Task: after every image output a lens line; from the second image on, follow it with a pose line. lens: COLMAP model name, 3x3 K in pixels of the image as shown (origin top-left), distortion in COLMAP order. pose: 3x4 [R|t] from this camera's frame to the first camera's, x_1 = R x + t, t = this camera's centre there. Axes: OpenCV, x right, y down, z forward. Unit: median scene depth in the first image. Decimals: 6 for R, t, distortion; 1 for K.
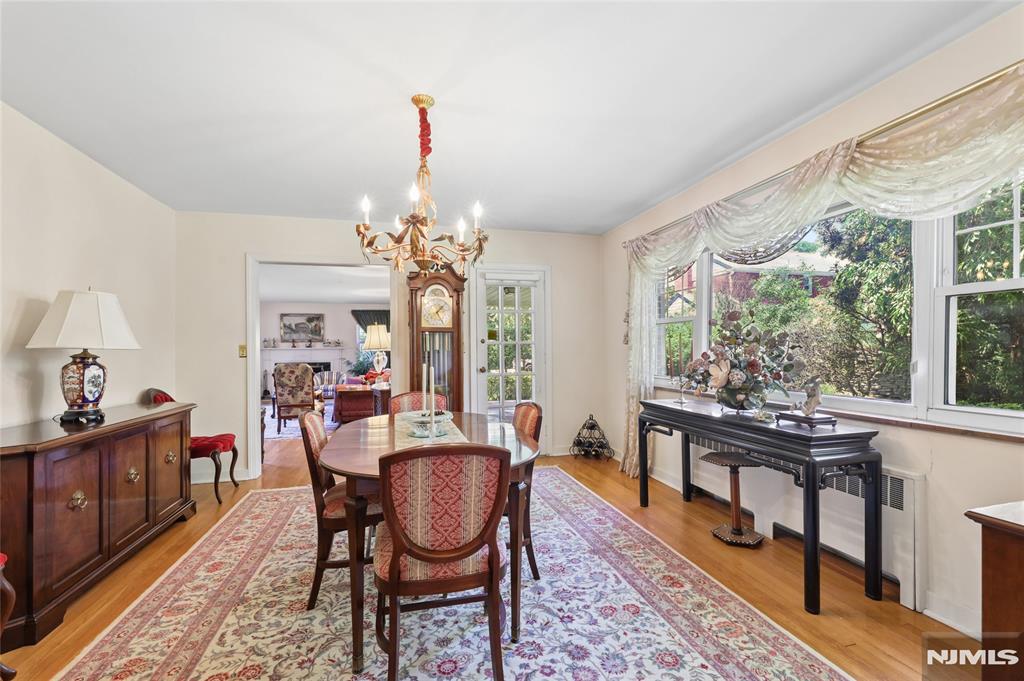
lens RADIAL K [[419.9, 0, 499.0], [0, 419.9, 349.1], [0, 0, 1]] dist [-0.001424, 0.000147]
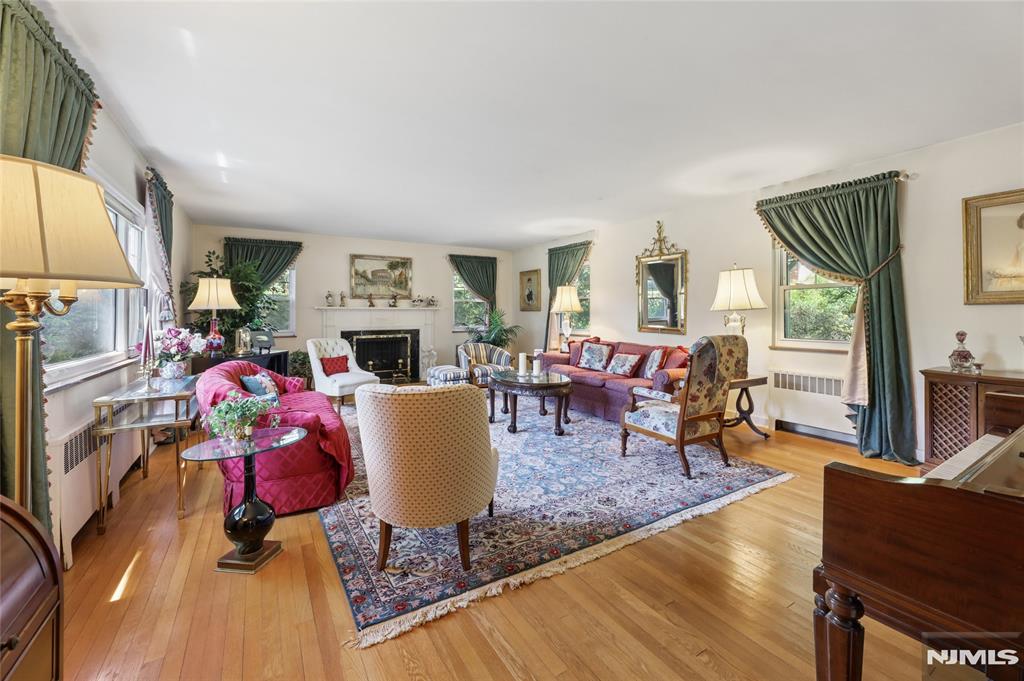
lens RADIAL K [[419.9, 0, 512.2], [0, 419.9, 309.8], [0, 0, 1]] dist [-0.001424, 0.000147]
pose [[0.954112, 0.010505, 0.299265, -0.851801], [-0.008236, 0.999927, -0.008841, 0.008533], [-0.299336, 0.005970, 0.954129, 0.554632]]
